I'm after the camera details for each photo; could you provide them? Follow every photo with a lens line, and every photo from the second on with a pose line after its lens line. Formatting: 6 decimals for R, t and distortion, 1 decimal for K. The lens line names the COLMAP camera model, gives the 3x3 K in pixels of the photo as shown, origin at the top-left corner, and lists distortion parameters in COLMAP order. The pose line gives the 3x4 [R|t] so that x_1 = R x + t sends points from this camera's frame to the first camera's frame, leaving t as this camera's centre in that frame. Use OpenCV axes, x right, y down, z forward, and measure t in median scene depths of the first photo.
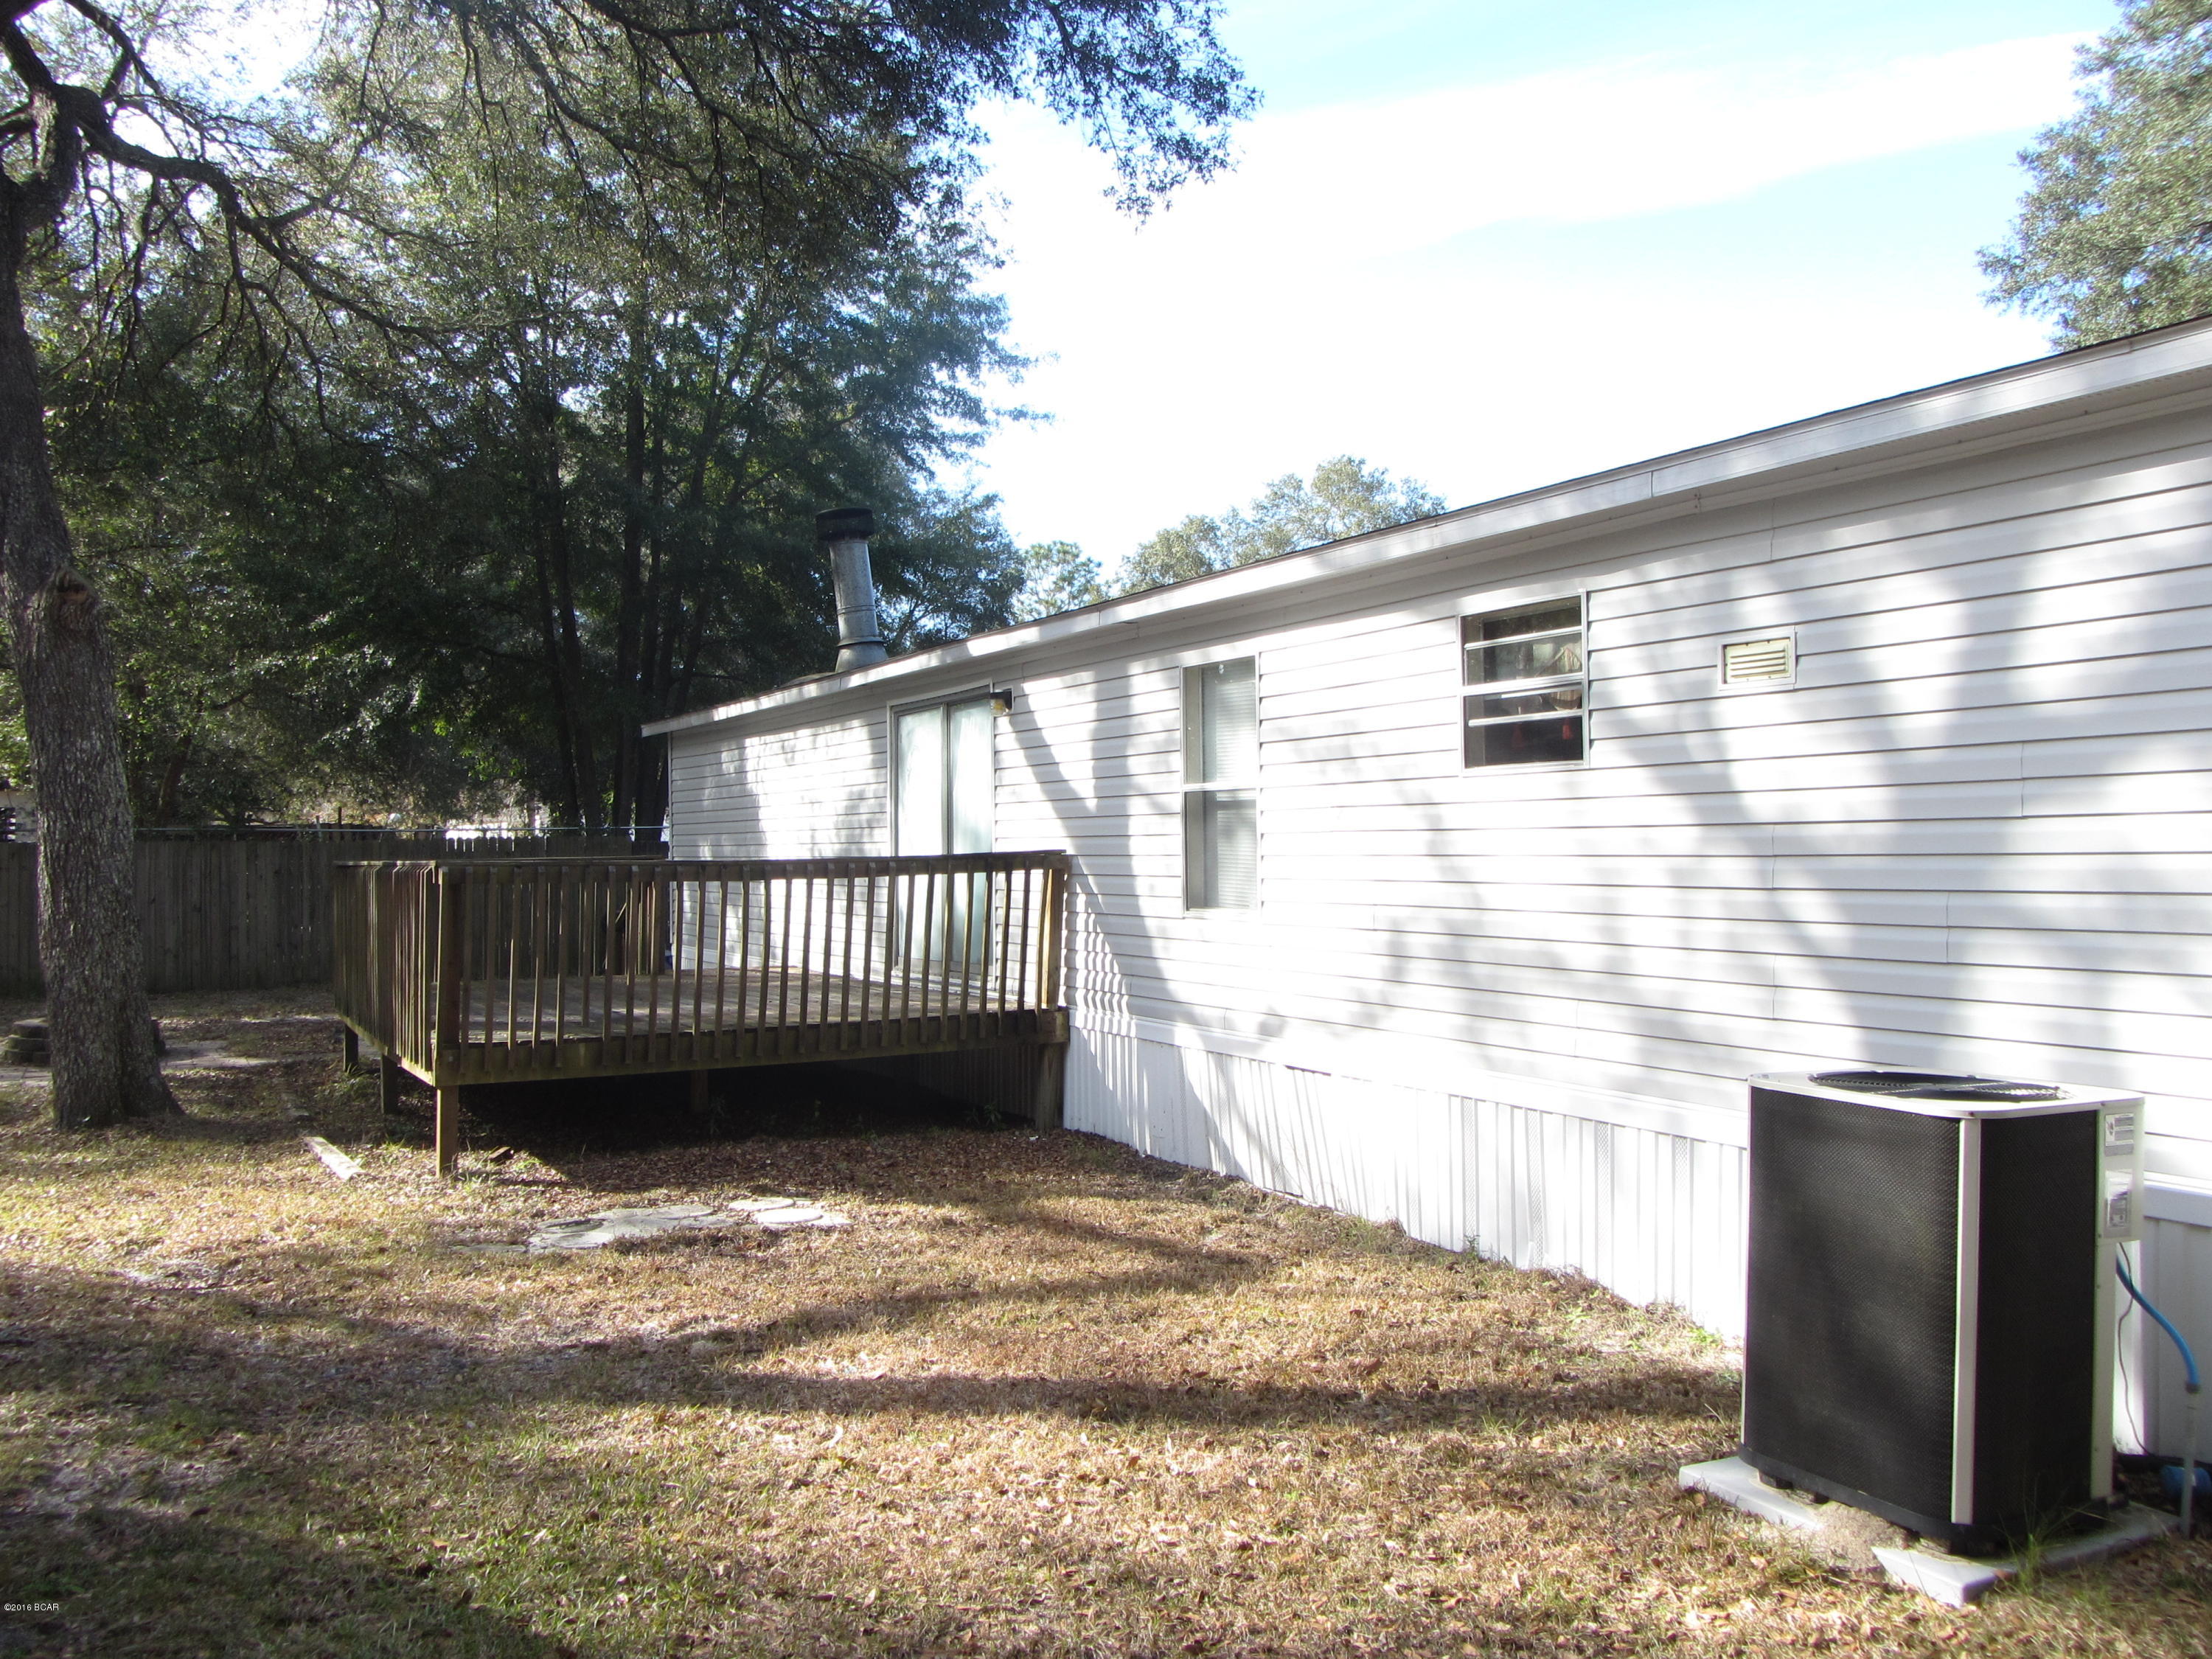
lens RADIAL K [[1830.3, 0, 1105.3], [0, 1830.3, 828.4], [0, 0, 1]] dist [-0.036642, 0.005100]
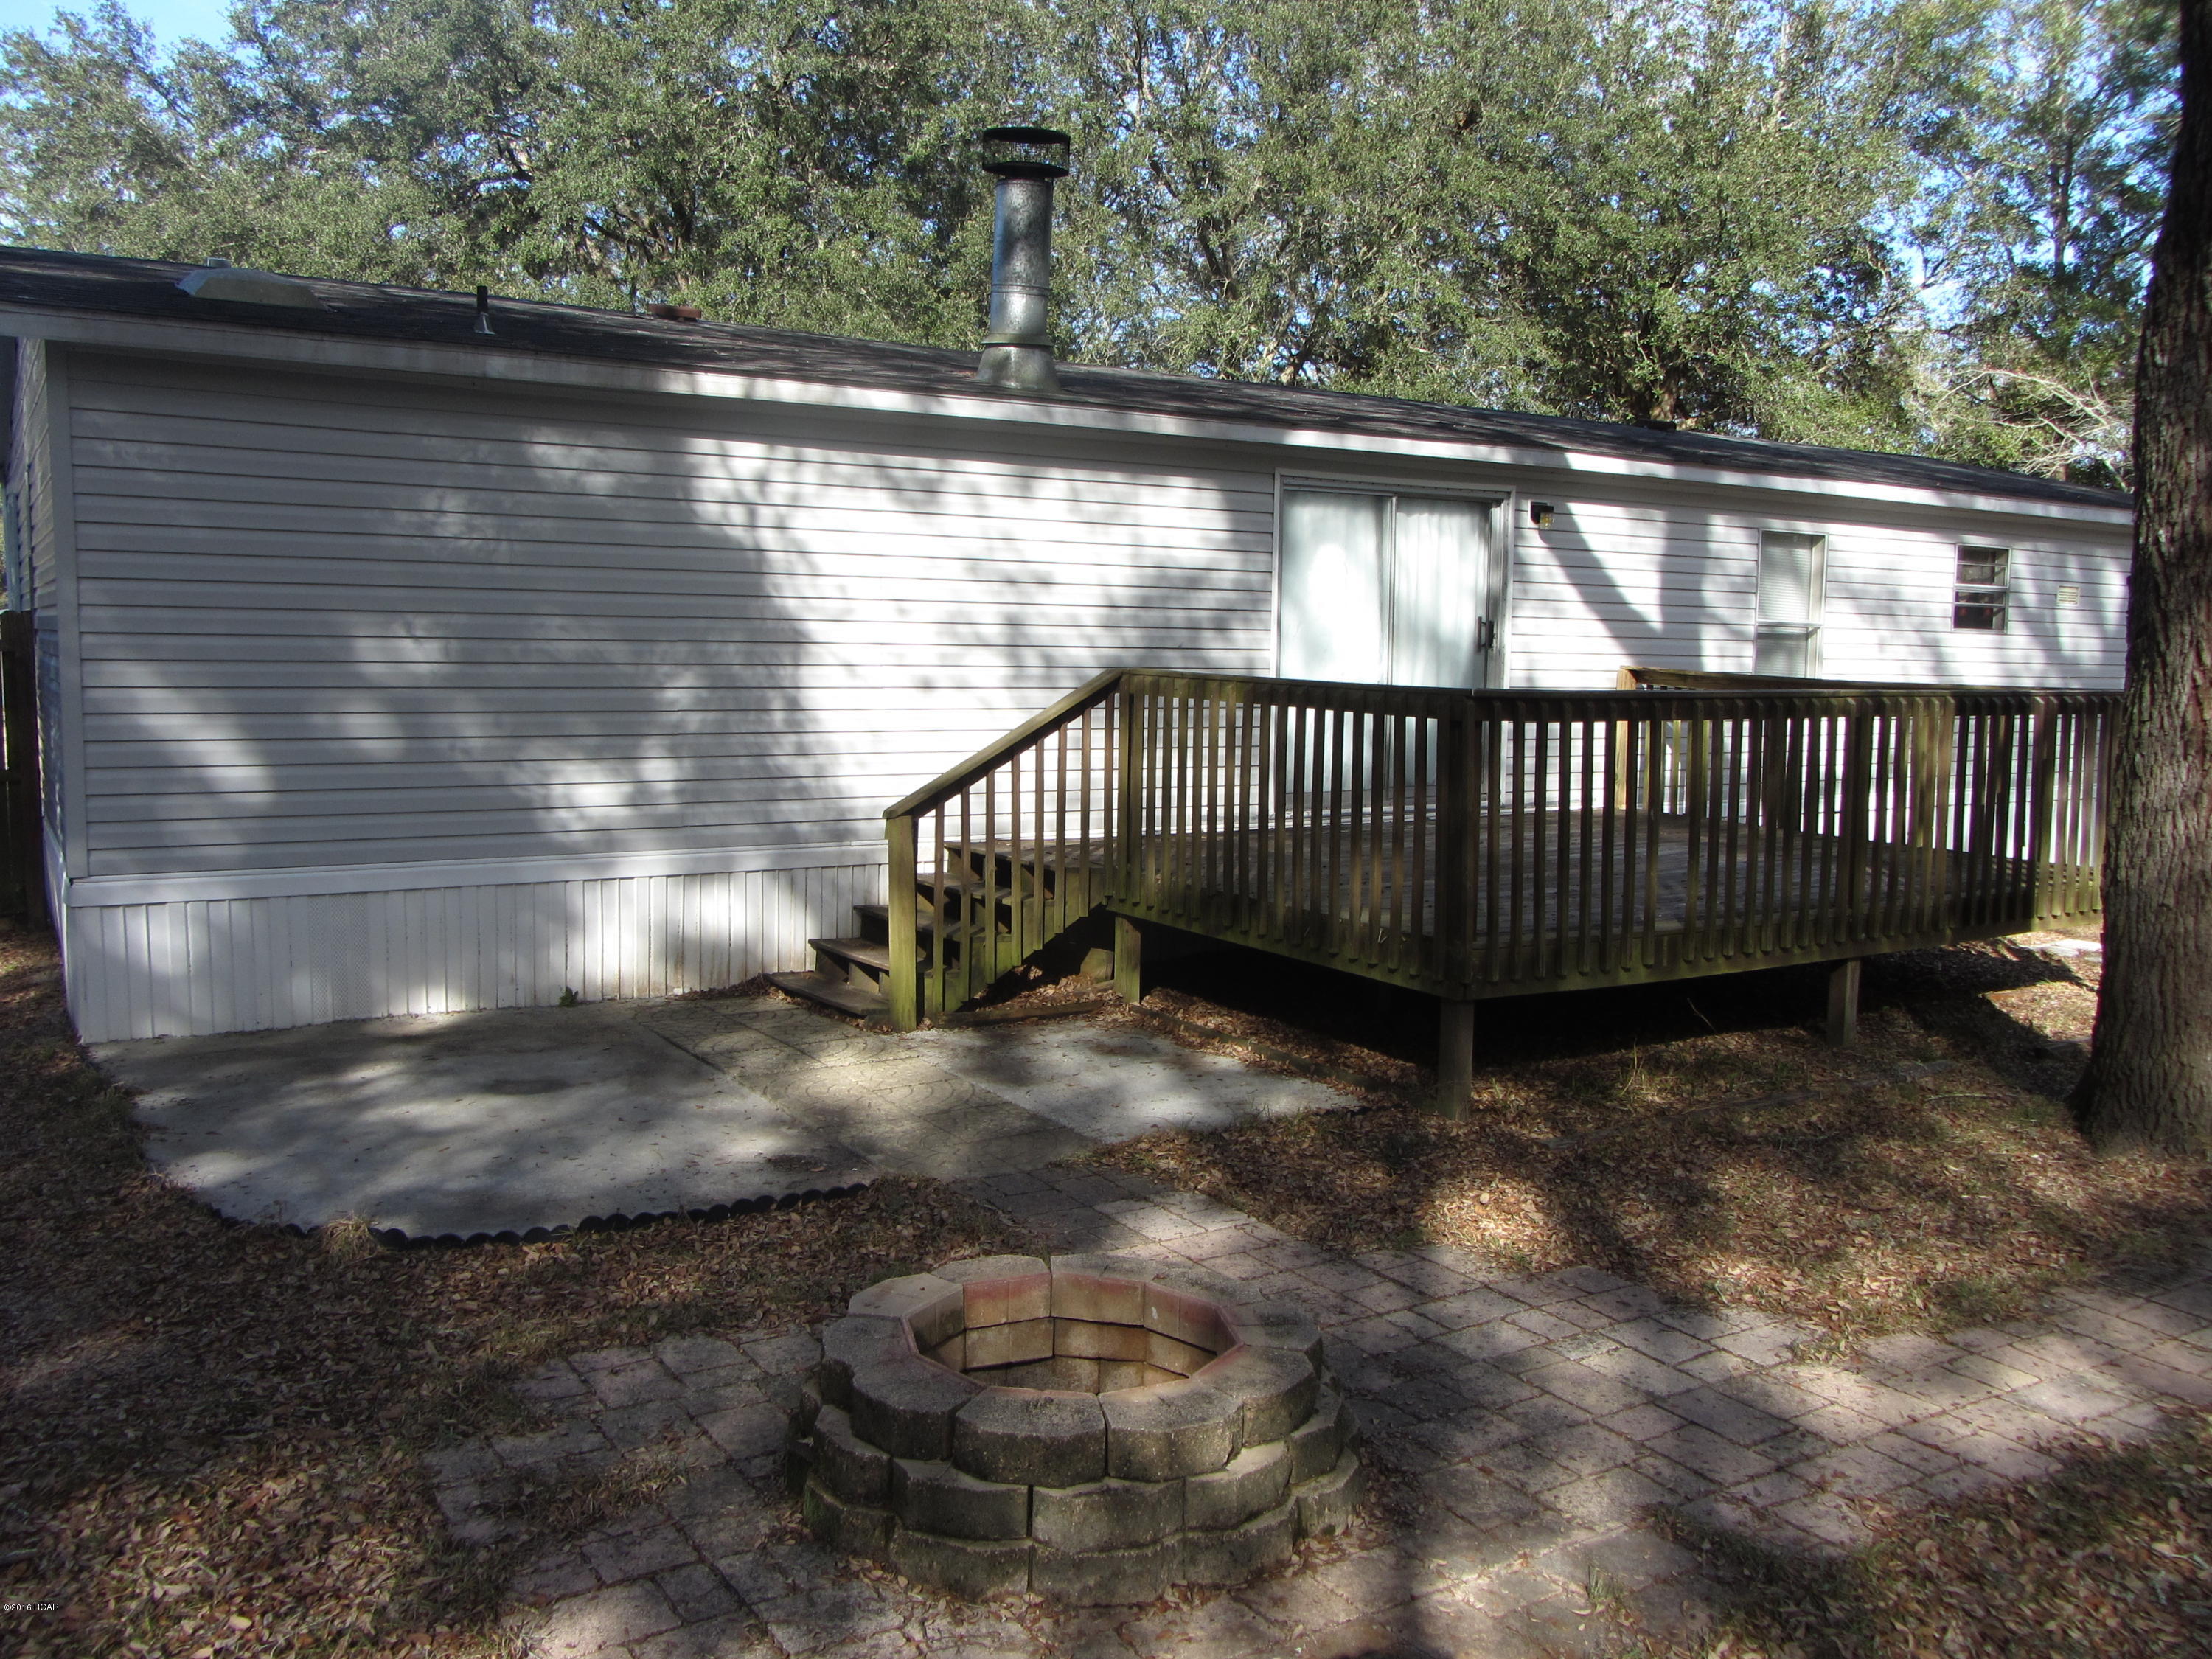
lens RADIAL K [[1830.3, 0, 1106.1], [0, 1830.3, 822.3], [0, 0, 1]] dist [-0.036642, 0.005100]
pose [[-0.068476, -0.126142, 0.989646, -1.282945], [-0.049455, 0.991184, 0.122916, -0.017251], [-0.996426, -0.040527, -0.074111, 1.602292]]
